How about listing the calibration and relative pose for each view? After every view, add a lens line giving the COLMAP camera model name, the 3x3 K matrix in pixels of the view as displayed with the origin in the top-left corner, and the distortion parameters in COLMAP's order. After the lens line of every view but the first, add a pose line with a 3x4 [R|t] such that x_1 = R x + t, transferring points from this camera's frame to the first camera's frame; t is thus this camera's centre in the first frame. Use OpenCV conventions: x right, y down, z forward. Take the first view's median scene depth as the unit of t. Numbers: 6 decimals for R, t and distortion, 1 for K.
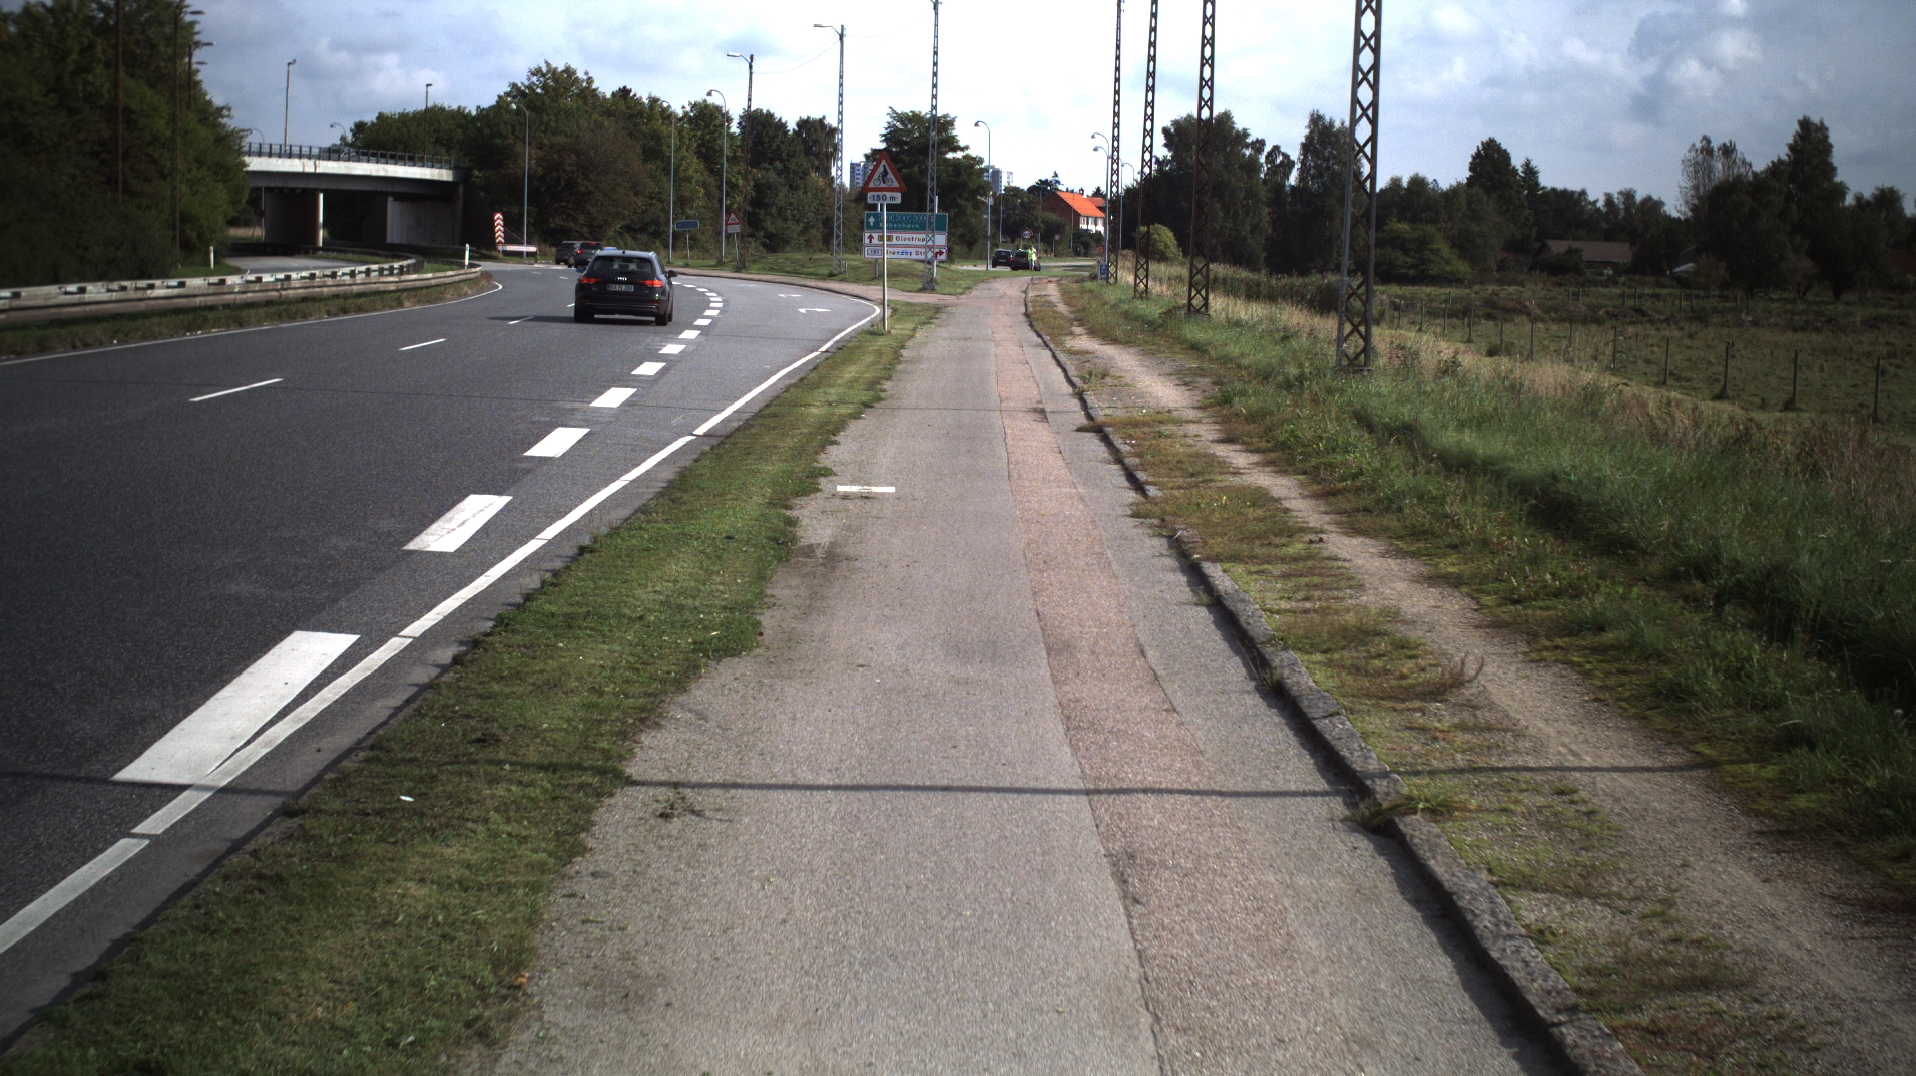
lens RADIAL K [[3572.4, 0, 958.0], [0, 3572.4, 538.0], [0, 0, 1]] dist [-0.270831, 0.299988]
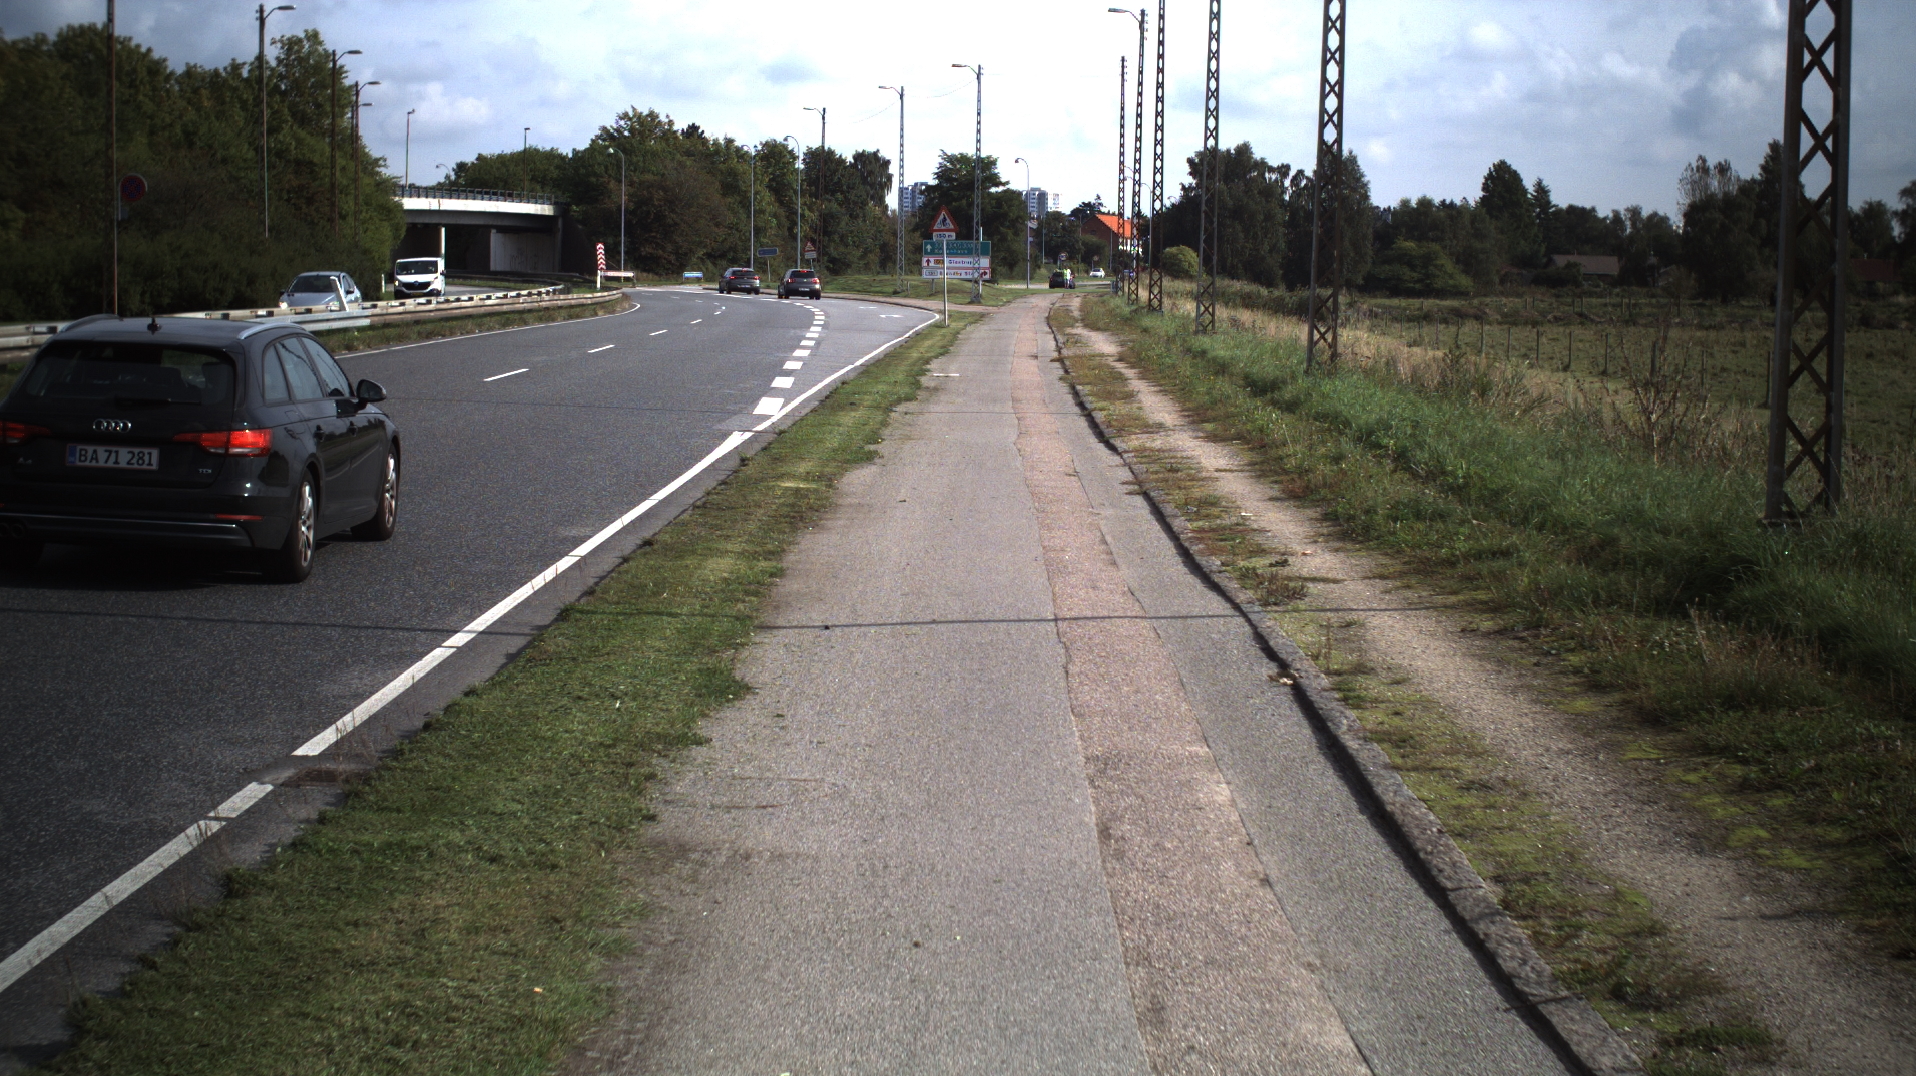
lens RADIAL K [[3572.4, 0, 958.0], [0, 3572.4, 538.0], [0, 0, 1]] dist [-0.270831, 0.299988]
pose [[0.999829, -0.011684, -0.014362, 0.001346], [0.011597, 0.999914, -0.006158, 0.010769], [0.014433, 0.005990, 0.999878, -0.131408]]
